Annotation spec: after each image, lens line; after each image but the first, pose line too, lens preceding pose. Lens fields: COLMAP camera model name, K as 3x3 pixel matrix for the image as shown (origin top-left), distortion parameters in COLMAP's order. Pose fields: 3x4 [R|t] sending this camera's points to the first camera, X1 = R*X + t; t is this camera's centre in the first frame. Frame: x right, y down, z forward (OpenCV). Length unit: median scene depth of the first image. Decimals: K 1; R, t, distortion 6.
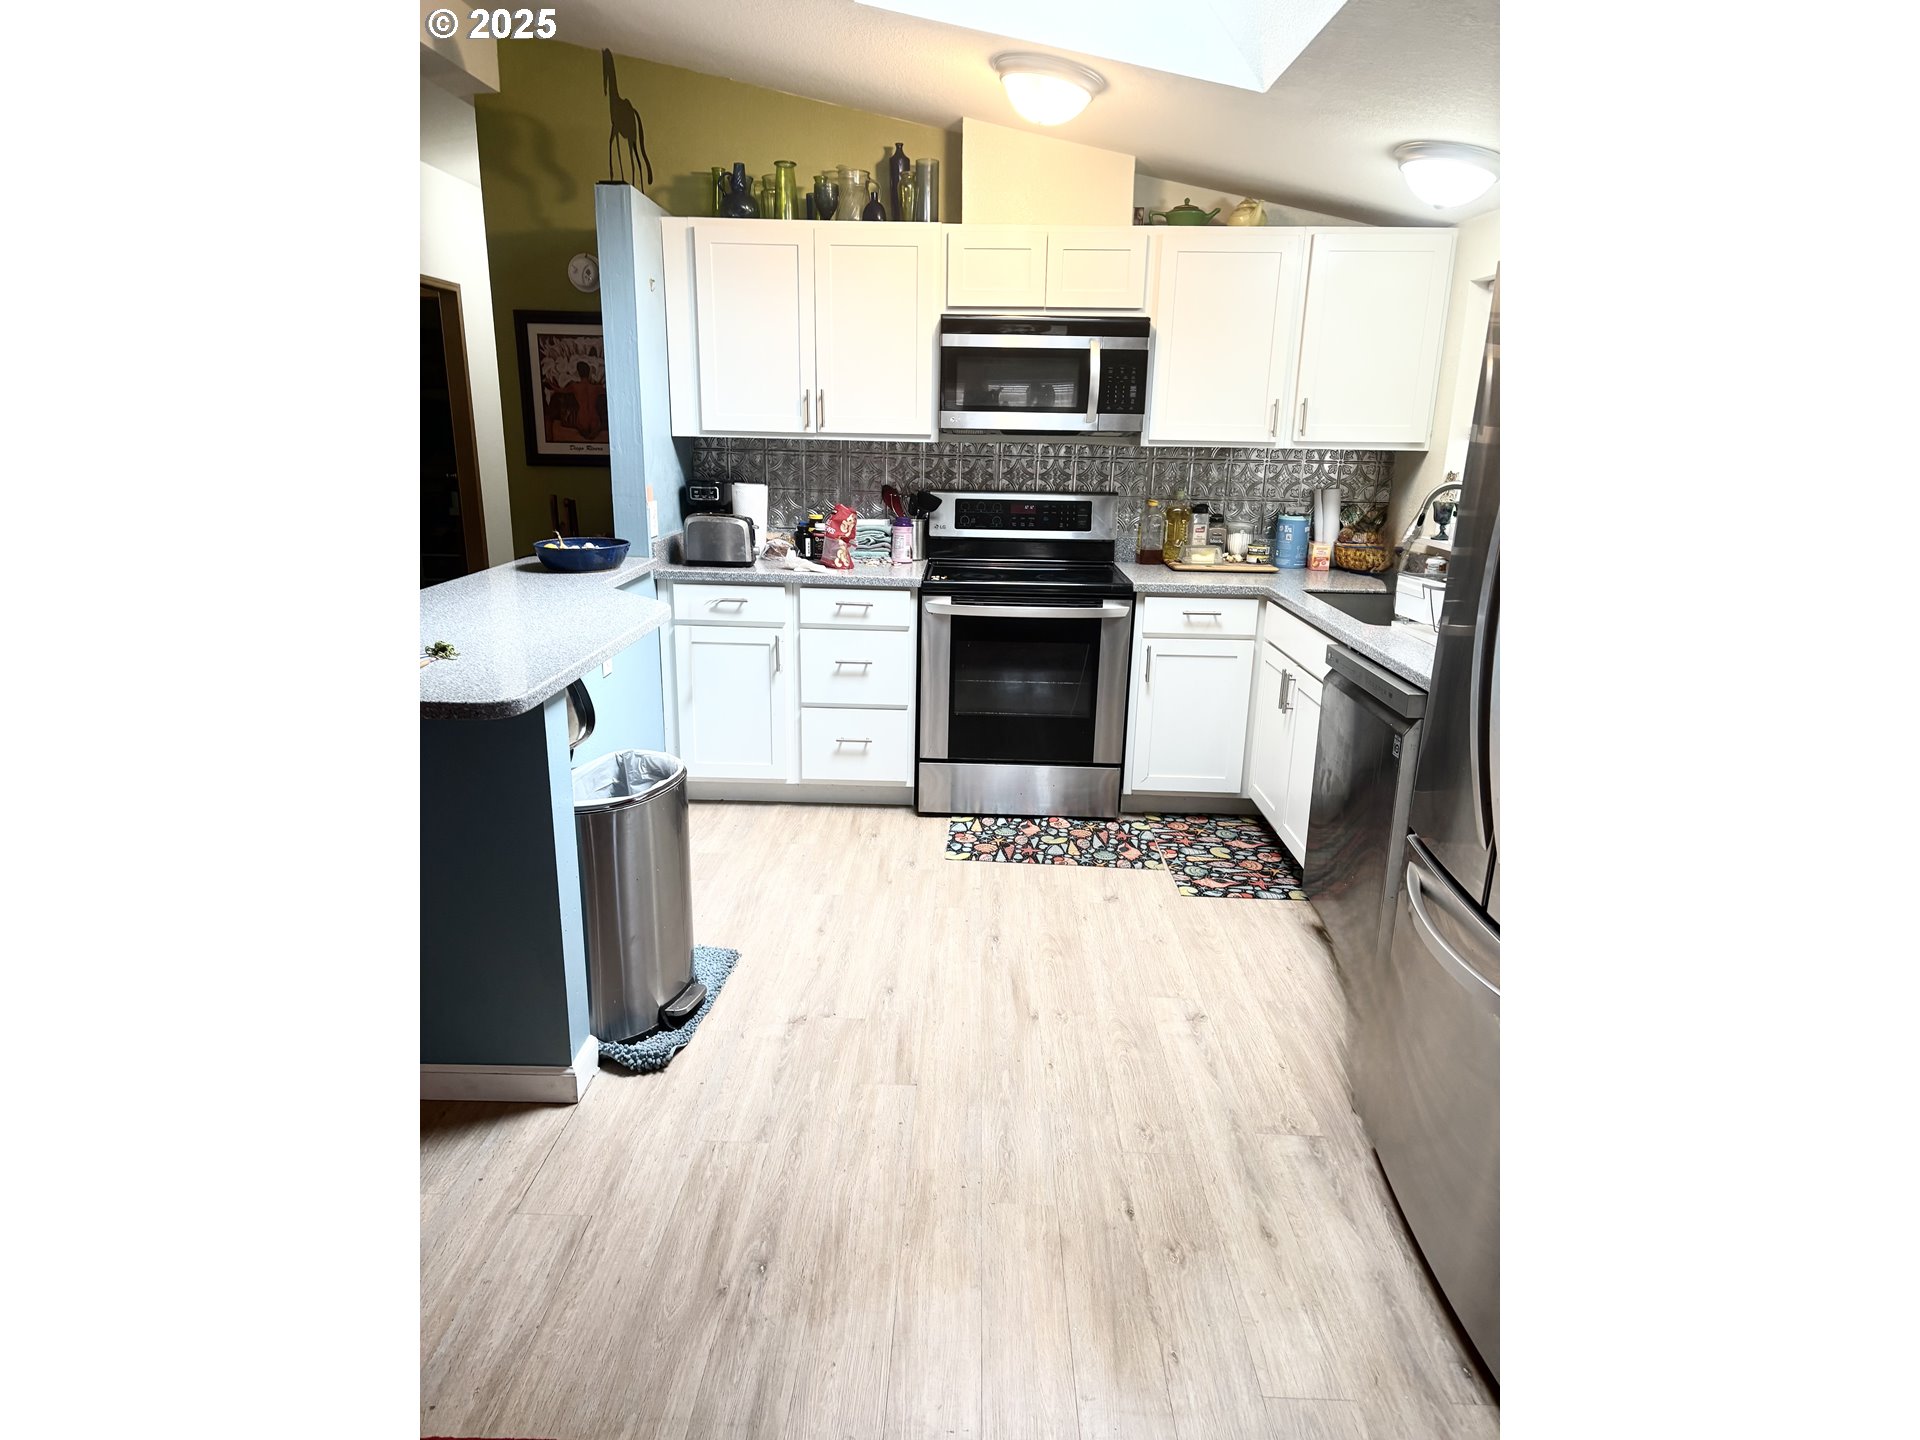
lens RADIAL K [[1051.3, 0, 959.3], [0, 1051.3, 706.1], [0, 0, 1]] dist [0.003341, -0.000393]
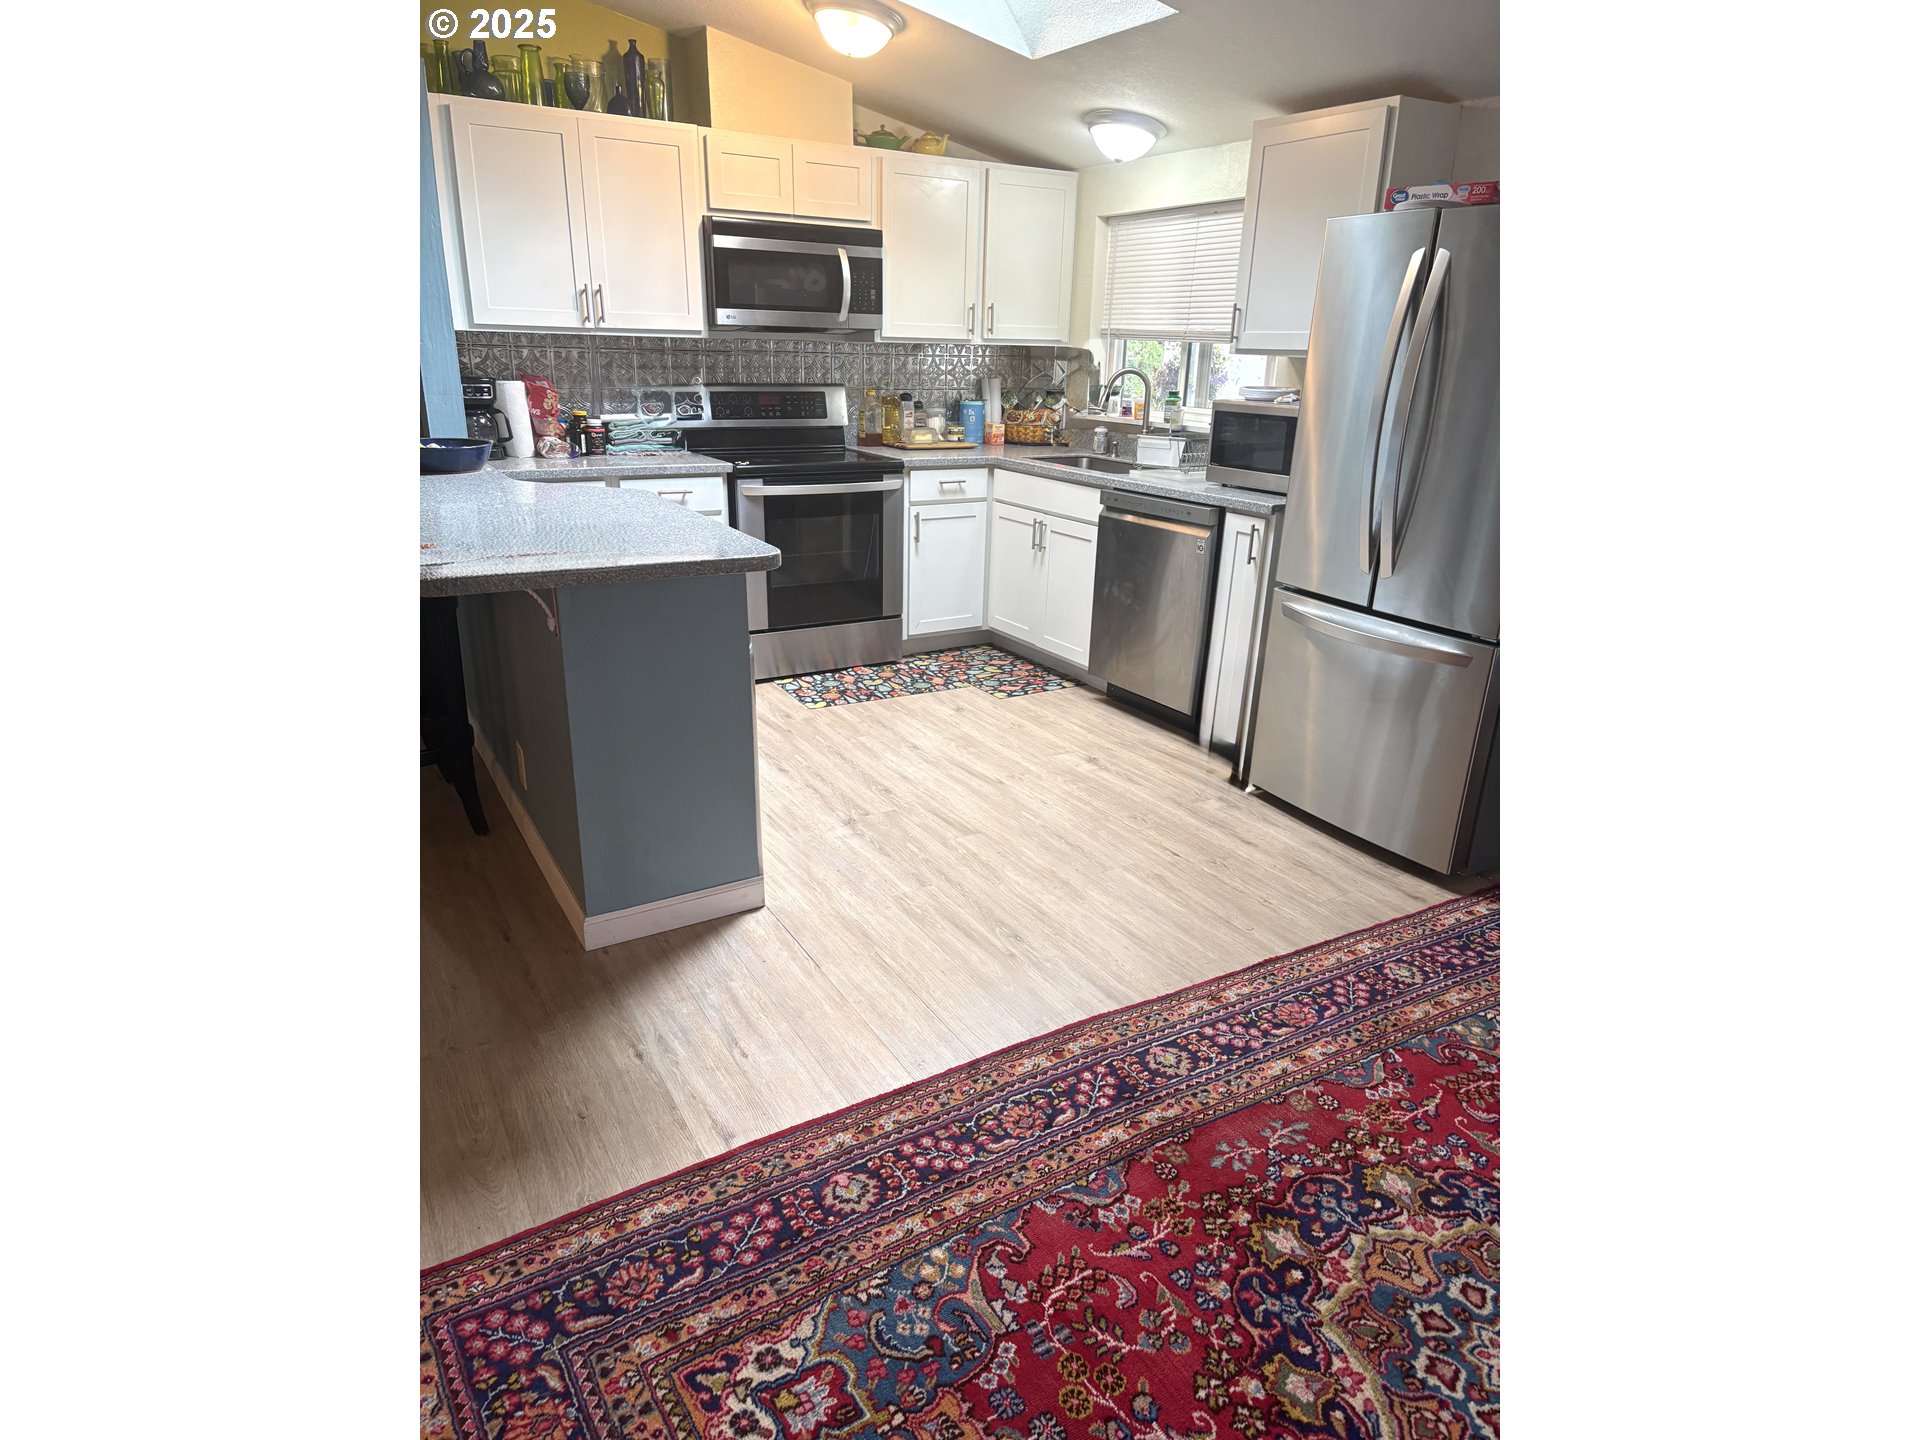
lens RADIAL K [[1082.2, 0, 960.0], [0, 1082.2, 720.0], [0, 0, 1]] dist [0.003958, -0.001051]
pose [[0.834533, -0.179802, 0.520793, -0.463721], [0.132098, 0.982977, 0.127693, 0.025342], [-0.534887, -0.037768, 0.844079, -0.087514]]
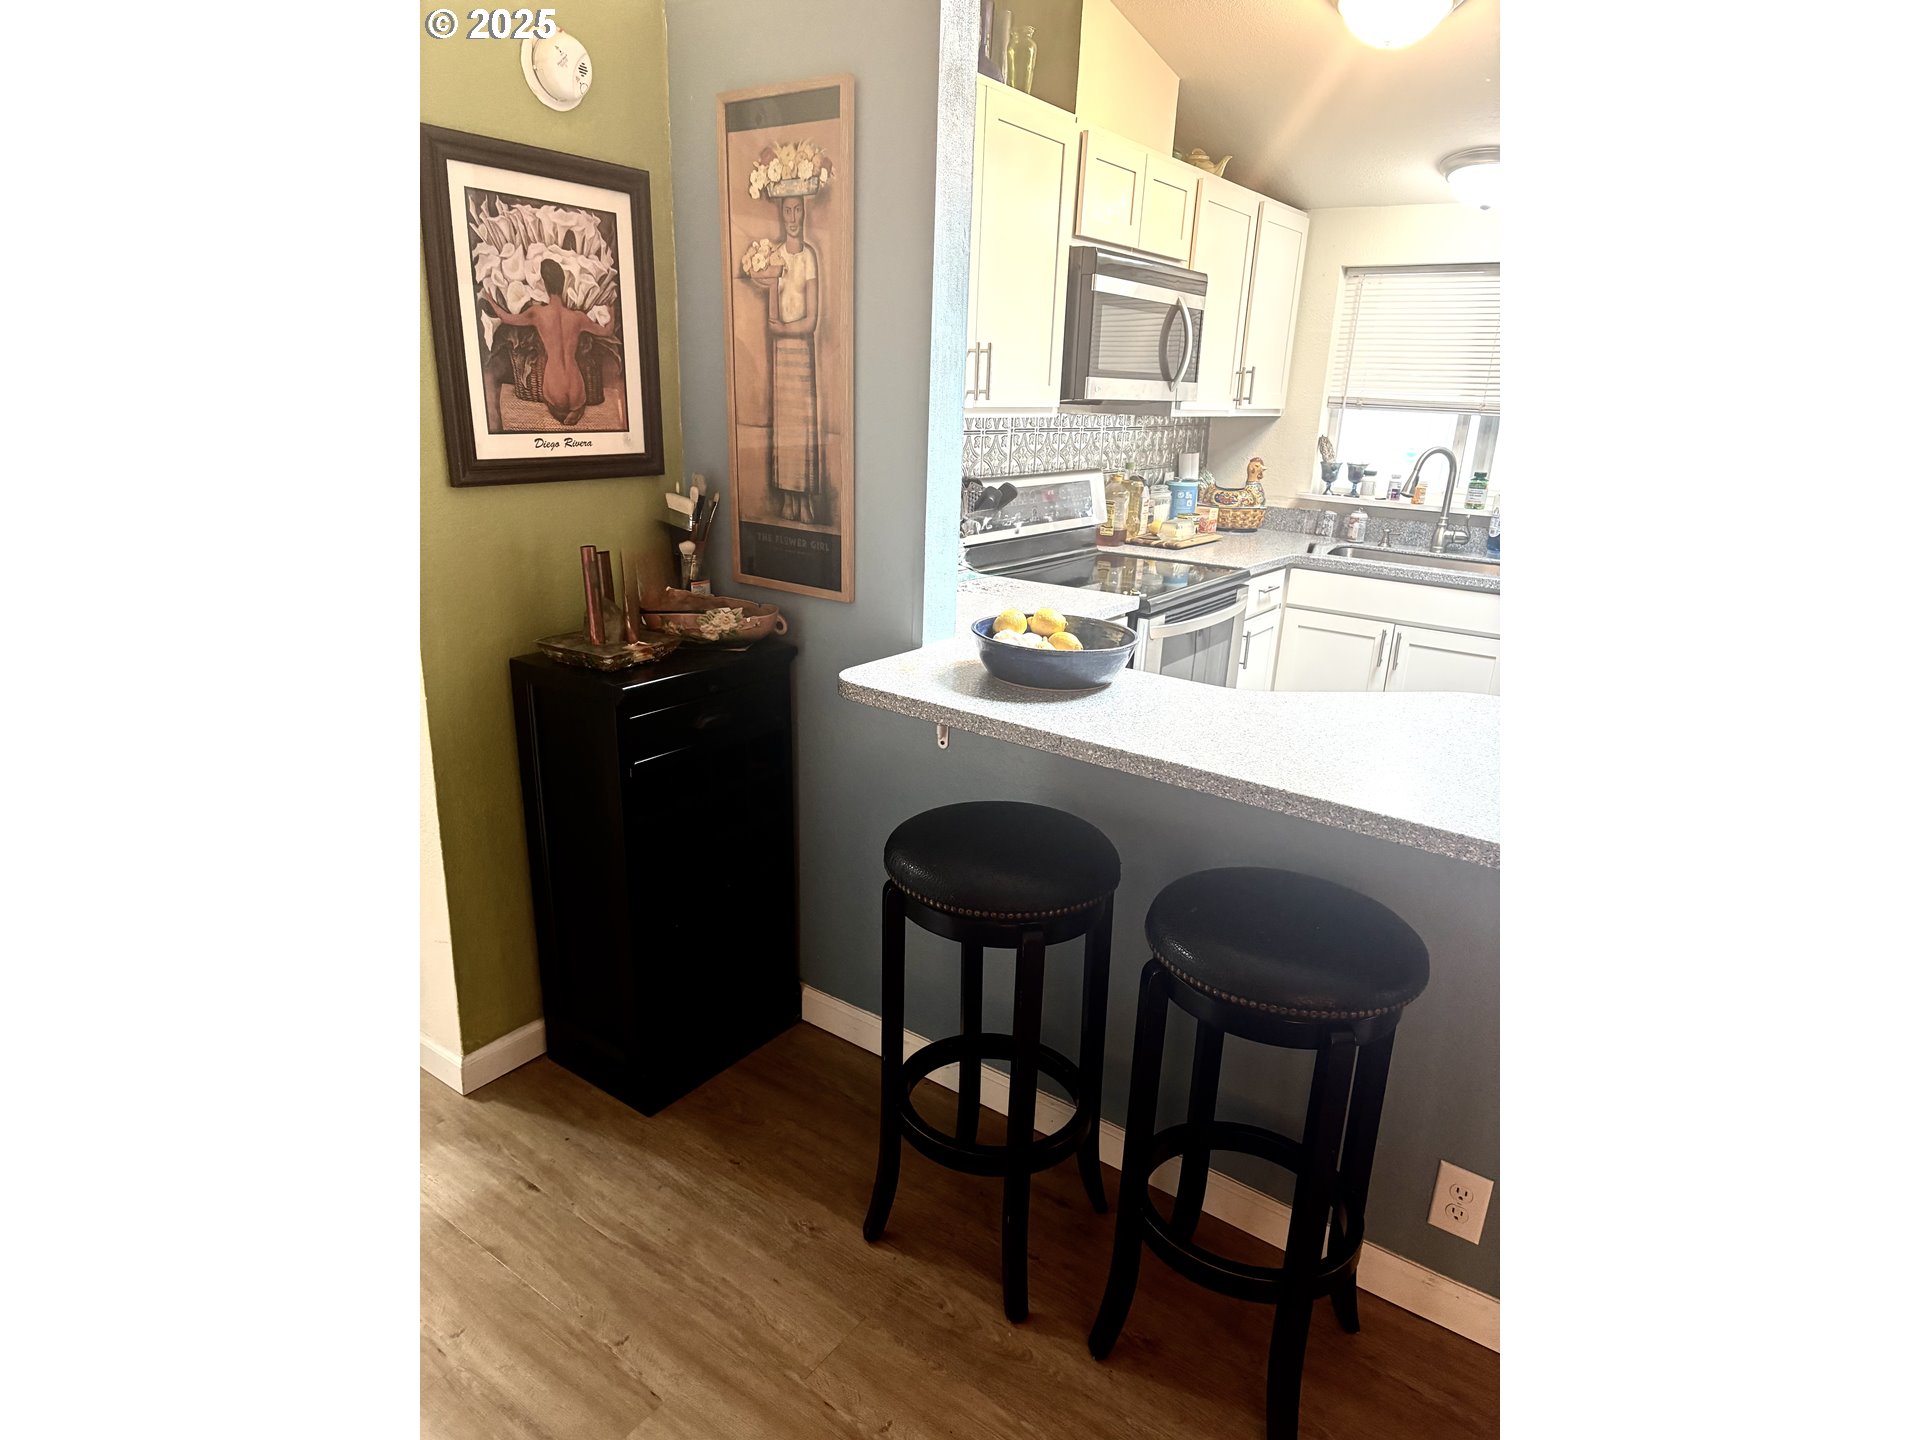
lens RADIAL K [[1082.2, 0, 960.0], [0, 1082.2, 720.0], [0, 0, 1]] dist [0.003958, -0.001051]
pose [[0.565191, -0.242949, 0.788375, -0.739982], [0.189537, 0.968329, 0.162525, -0.183881], [-0.802891, 0.057568, 0.593339, 0.617369]]
